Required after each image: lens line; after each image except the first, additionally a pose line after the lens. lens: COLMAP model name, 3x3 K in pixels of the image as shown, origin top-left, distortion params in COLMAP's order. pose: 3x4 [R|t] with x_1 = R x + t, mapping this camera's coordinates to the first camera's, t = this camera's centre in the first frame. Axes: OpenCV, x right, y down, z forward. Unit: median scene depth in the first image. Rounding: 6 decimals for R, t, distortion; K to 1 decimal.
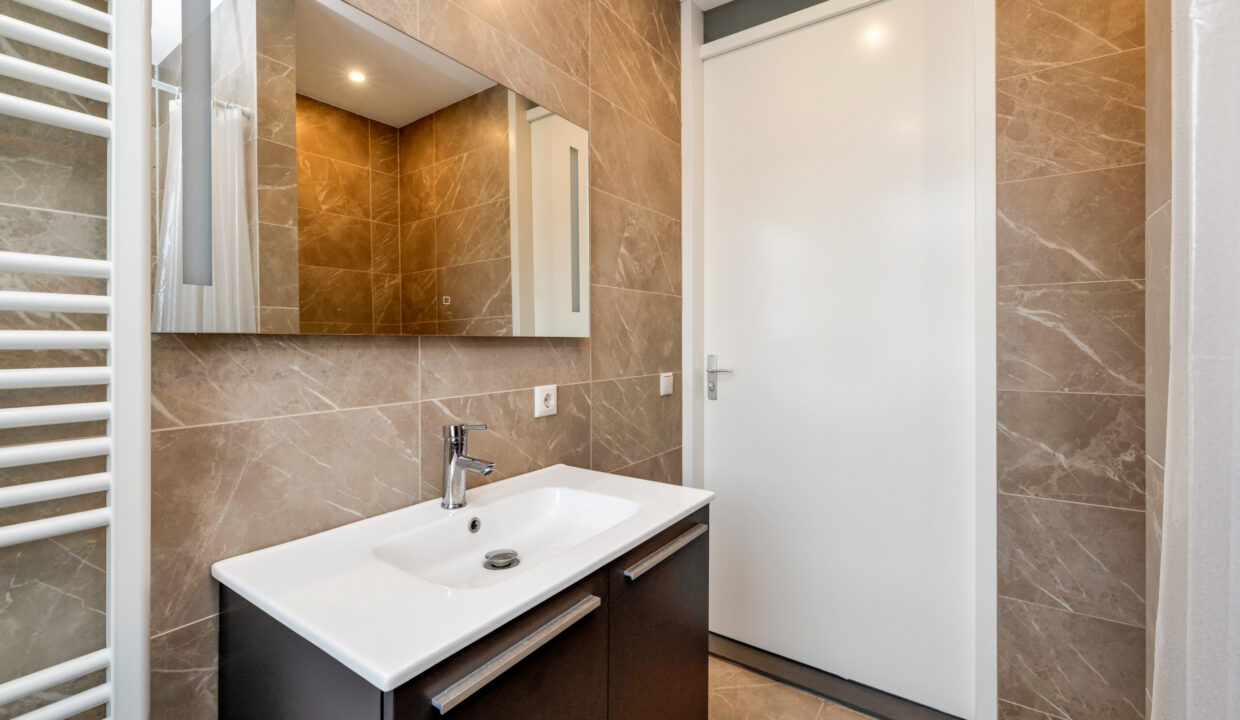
lens RADIAL K [[529.1, 0, 617.5], [0, 529.1, 355.2], [0, 0, 1]] dist [0.000501, 0.000230]
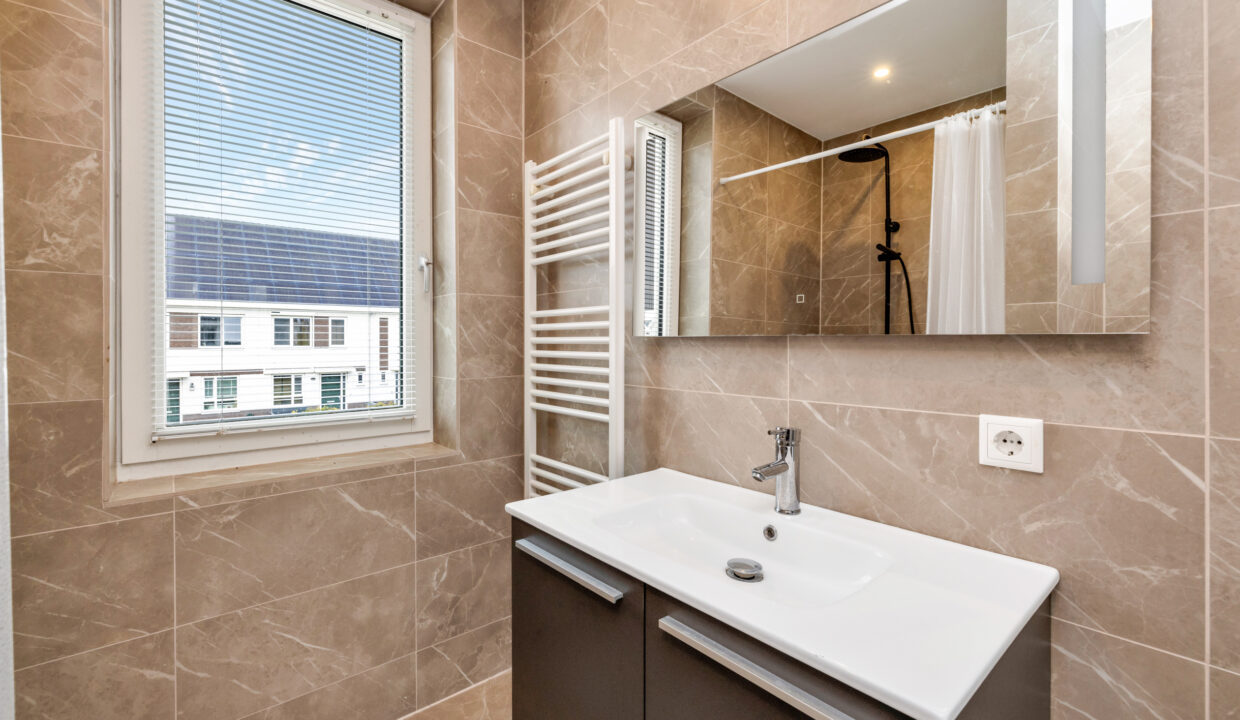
lens RADIAL K [[529.1, 0, 617.5], [0, 529.1, 355.2], [0, 0, 1]] dist [0.000501, 0.000230]
pose [[-0.248160, 0.027747, -0.968322, 0.600517], [-0.026169, 0.999033, 0.035334, -0.023172], [0.968366, 0.034108, -0.247194, 0.799618]]
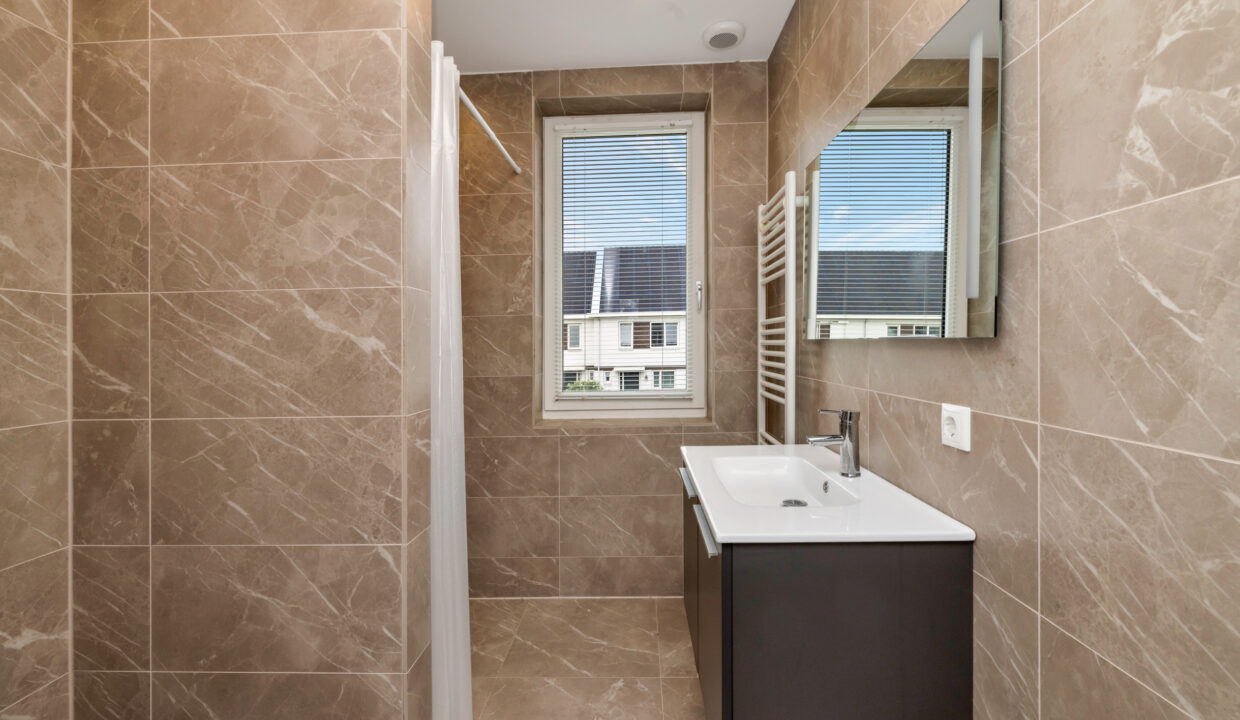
lens RADIAL K [[542.0, 0, 618.6], [0, 542.0, 351.0], [0, 0, 1]] dist [-0.003133, -0.000236]
pose [[-0.843152, 0.025519, -0.537069, 0.712209], [0.005262, 0.999217, 0.039217, -0.053051], [0.537649, 0.030240, -0.842626, 1.523792]]
